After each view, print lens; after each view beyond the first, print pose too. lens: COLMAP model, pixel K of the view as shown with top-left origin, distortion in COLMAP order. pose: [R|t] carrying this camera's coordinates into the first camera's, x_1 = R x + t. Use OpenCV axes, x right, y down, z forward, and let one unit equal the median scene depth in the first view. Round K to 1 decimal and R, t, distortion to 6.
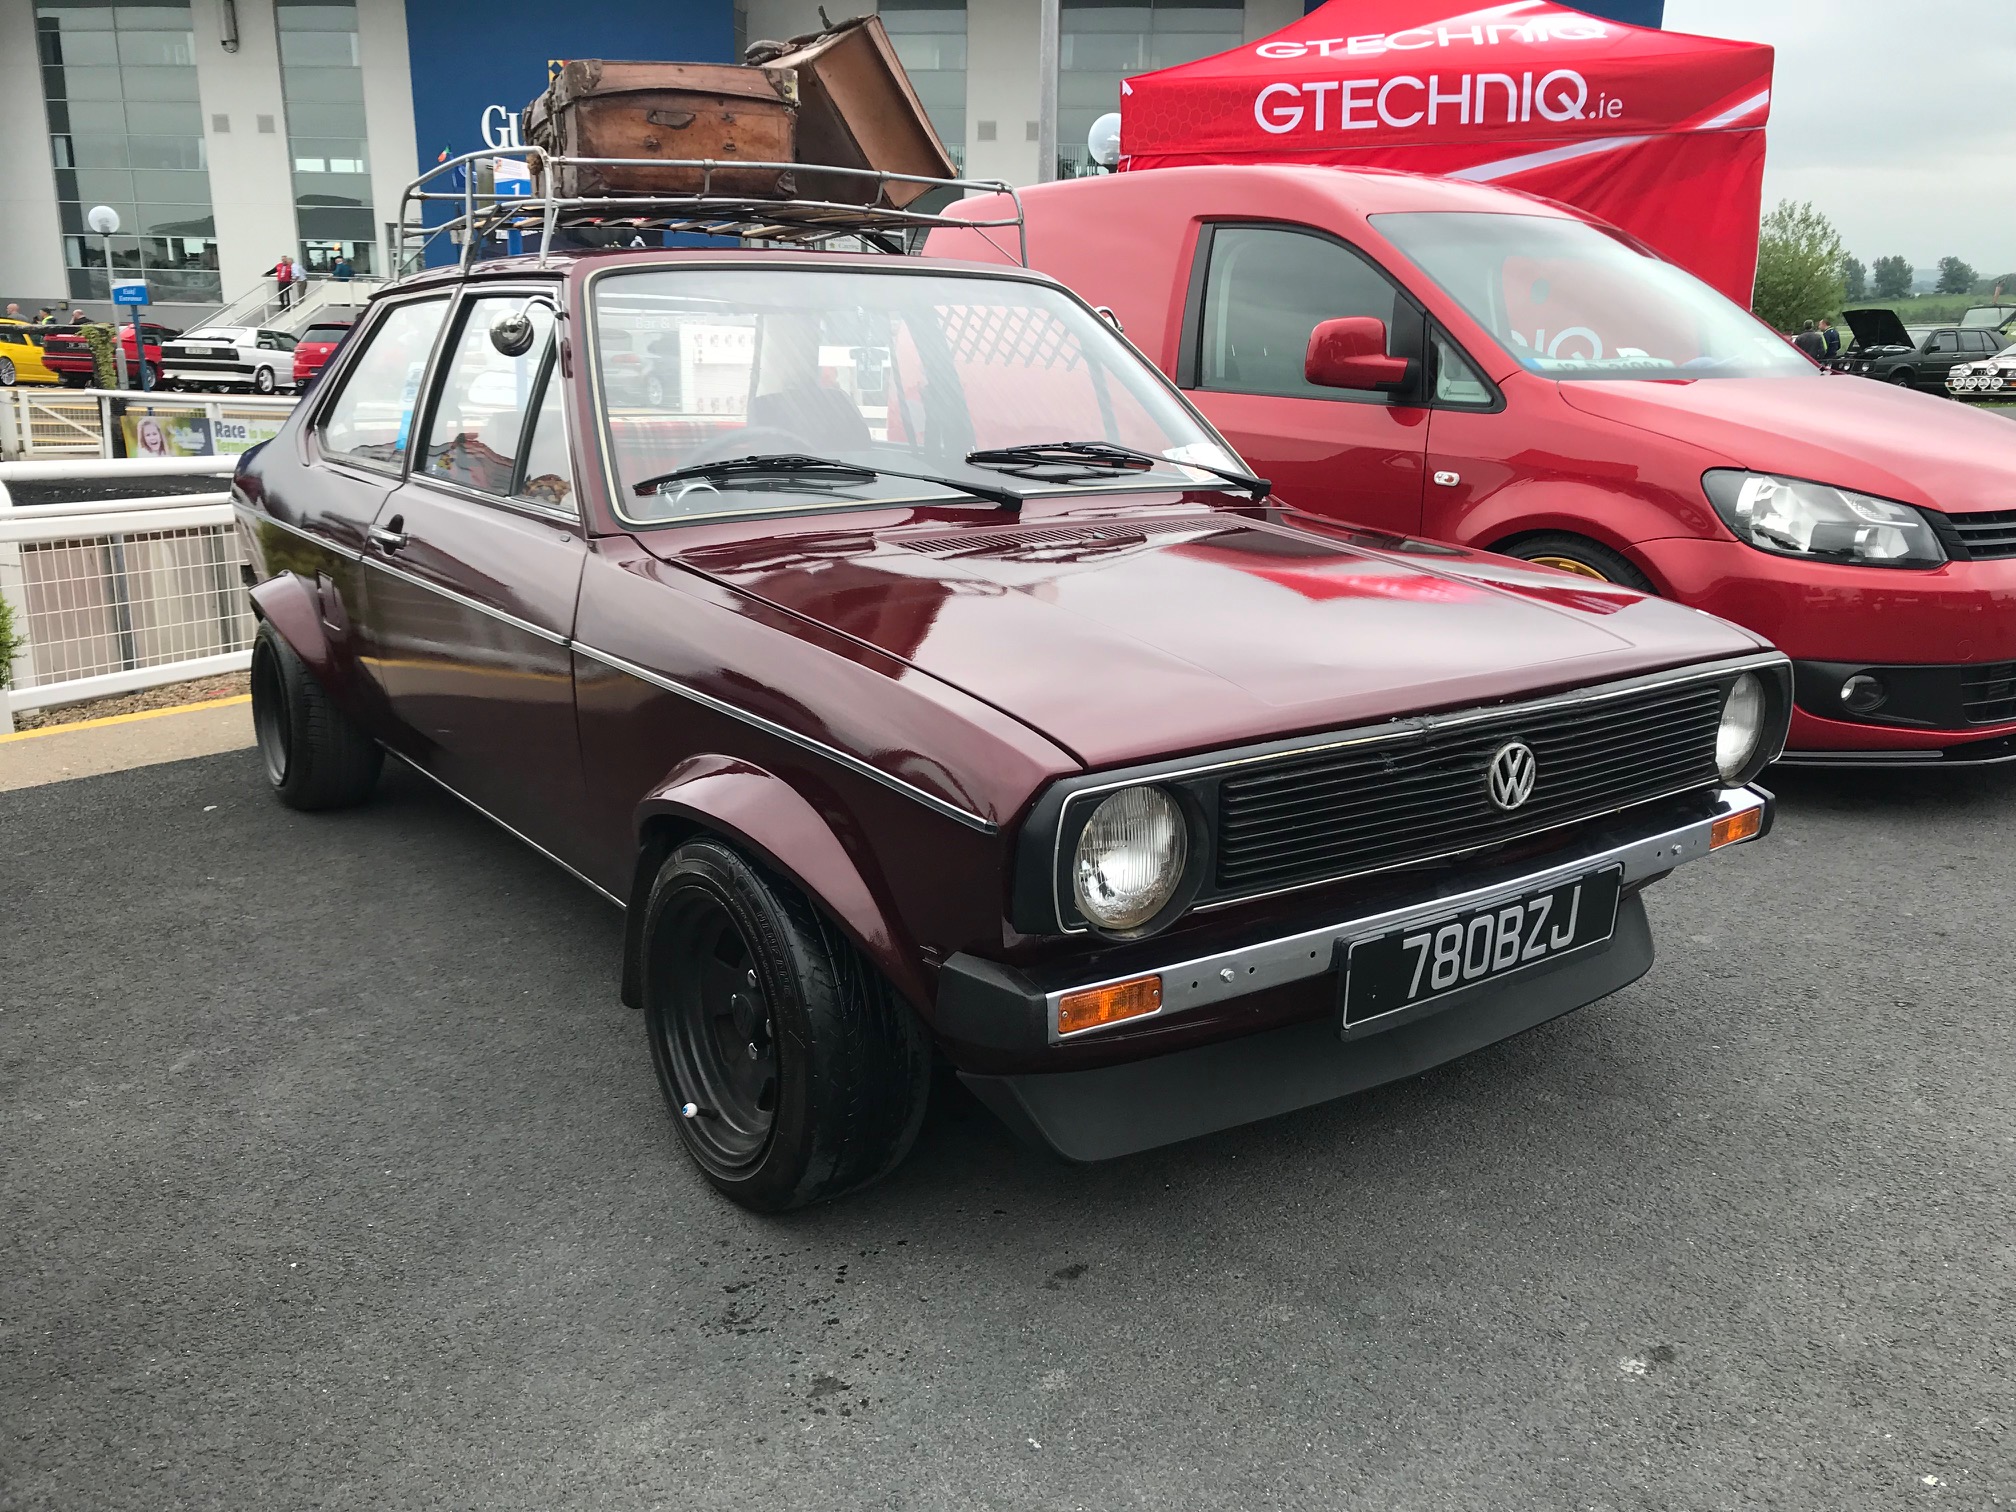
lens RADIAL K [[1636.4, 0, 1010.8], [0, 1636.4, 735.7], [0, 0, 1]] dist [0.029768, -0.021588]
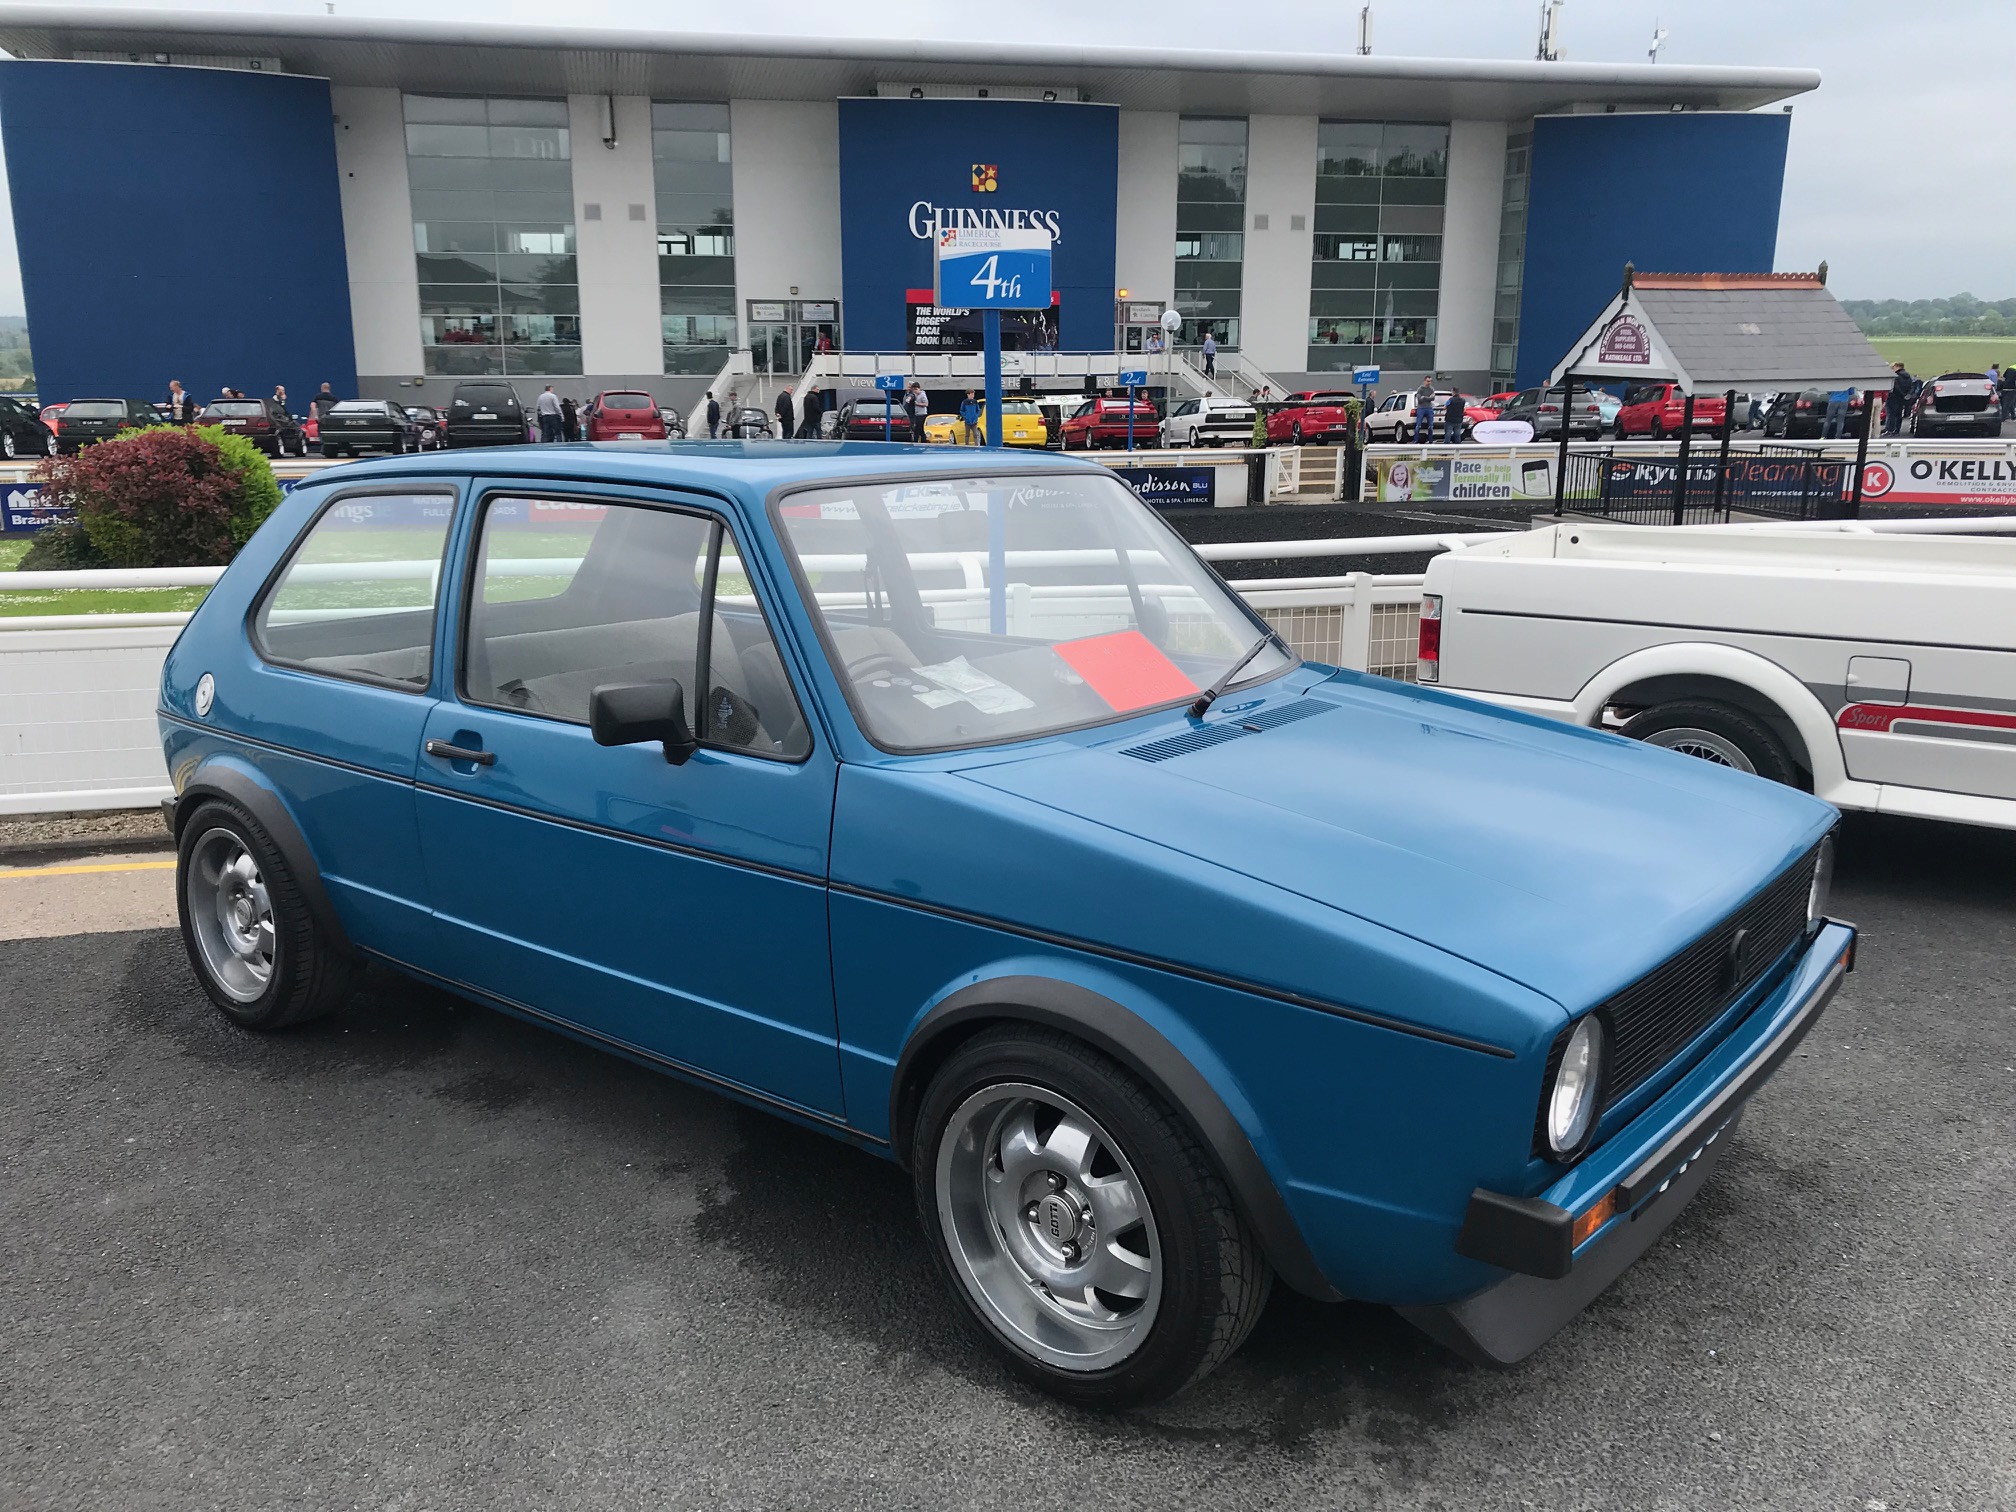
lens RADIAL K [[1636.4, 0, 984.3], [0, 1636.4, 753.0], [0, 0, 1]] dist [0.029768, -0.021588]
pose [[0.939482, -0.102914, 0.326775, -4.467851], [0.106205, 0.994314, 0.007807, 0.025165], [-0.325720, 0.027371, 0.945070, -0.719046]]
